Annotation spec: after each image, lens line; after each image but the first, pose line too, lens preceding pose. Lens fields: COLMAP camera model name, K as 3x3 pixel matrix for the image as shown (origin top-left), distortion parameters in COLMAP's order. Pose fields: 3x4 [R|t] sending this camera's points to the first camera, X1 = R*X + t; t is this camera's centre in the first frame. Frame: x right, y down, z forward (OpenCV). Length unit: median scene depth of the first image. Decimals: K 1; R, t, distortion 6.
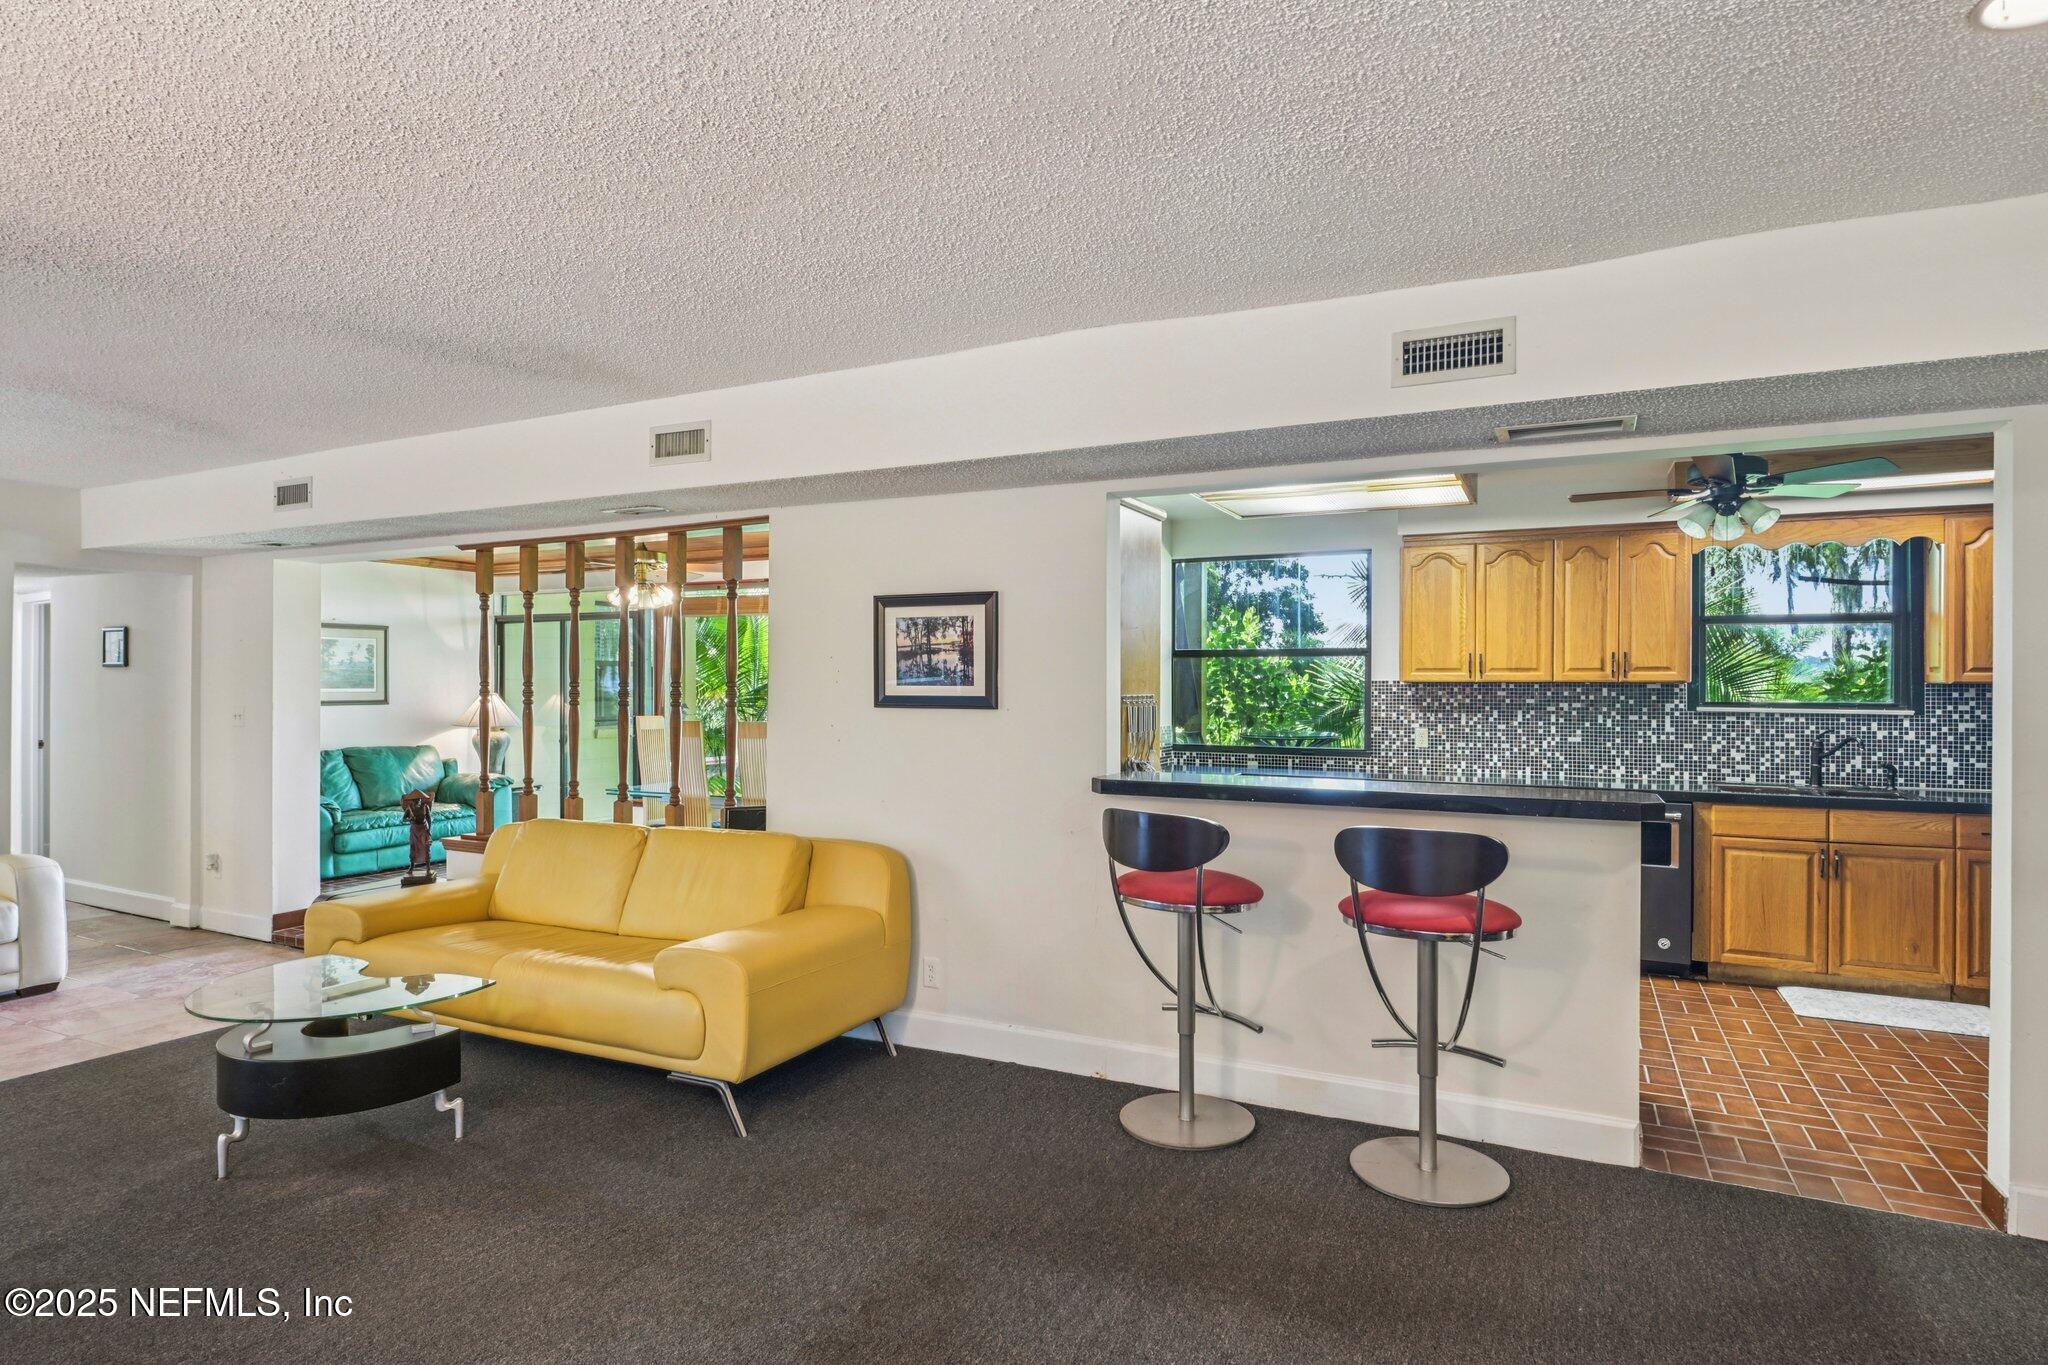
lens RADIAL K [[1085.6, 0, 1039.0], [0, 1085.6, 683.0], [0, 0, 1]] dist [-0.000850, 0.000936]
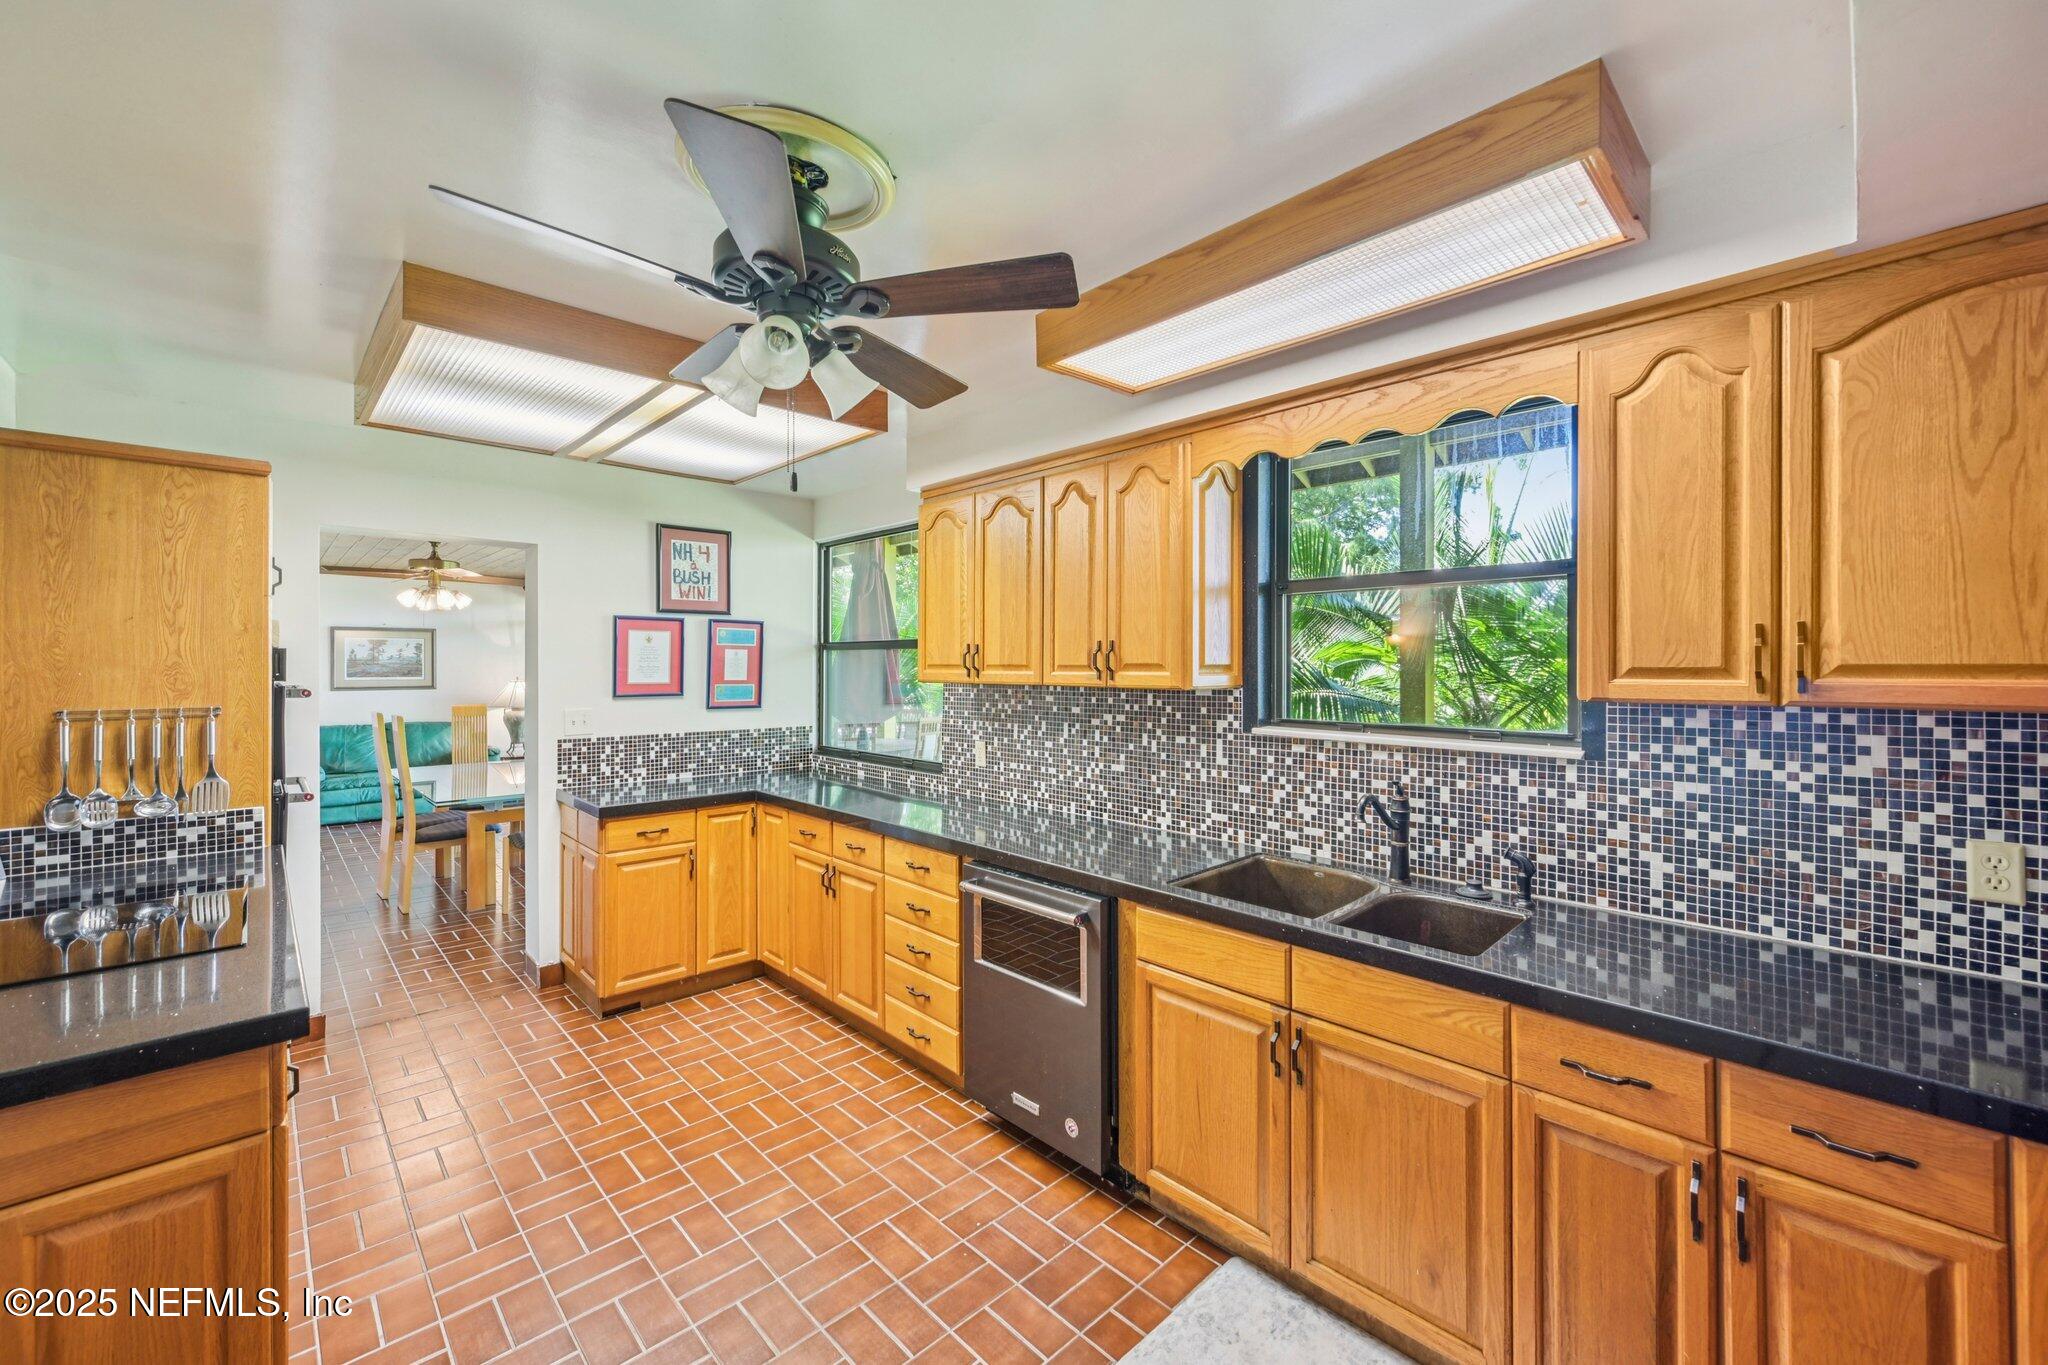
lens RADIAL K [[815.6, 0, 1021.6], [0, 815.6, 668.0], [0, 0, 1]] dist [0.001142, -0.000086]
pose [[0.942060, 0.000988, -0.335444, 0.618822], [-0.000538, 0.999999, 0.001434, -0.012086], [0.335445, -0.001171, 0.942059, 0.501267]]
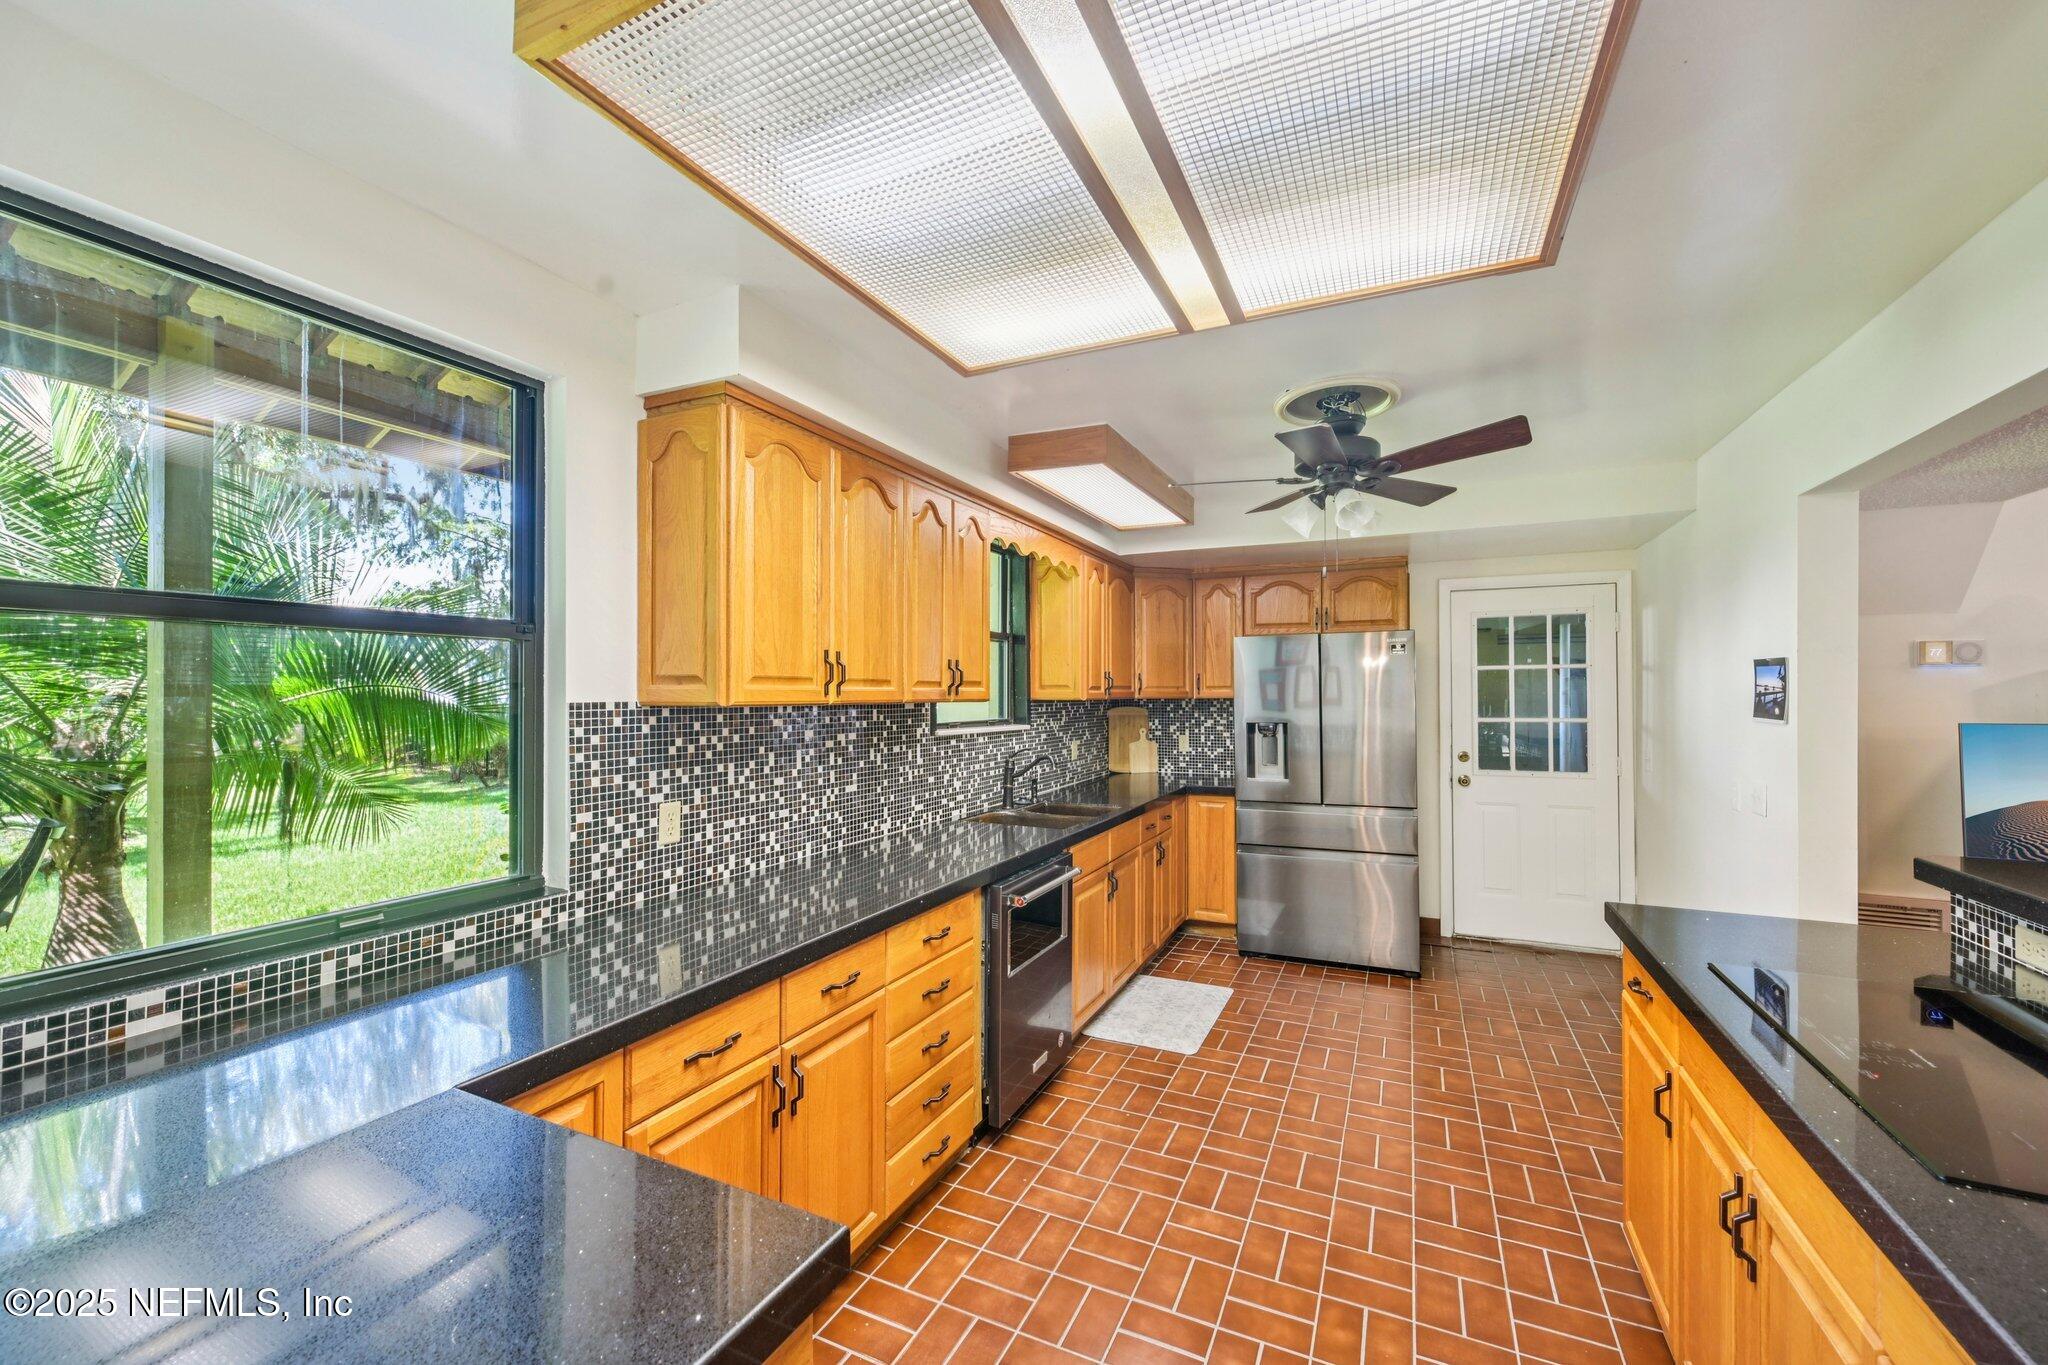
lens RADIAL K [[815.6, 0, 1029.5], [0, 815.6, 697.6], [0, 0, 1]] dist [0.001142, -0.000086]
pose [[-0.029433, -0.006695, 0.999544, -0.006572], [0.001688, 0.999976, 0.006748, -0.006551], [-0.999565, 0.001886, -0.029421, 0.920722]]
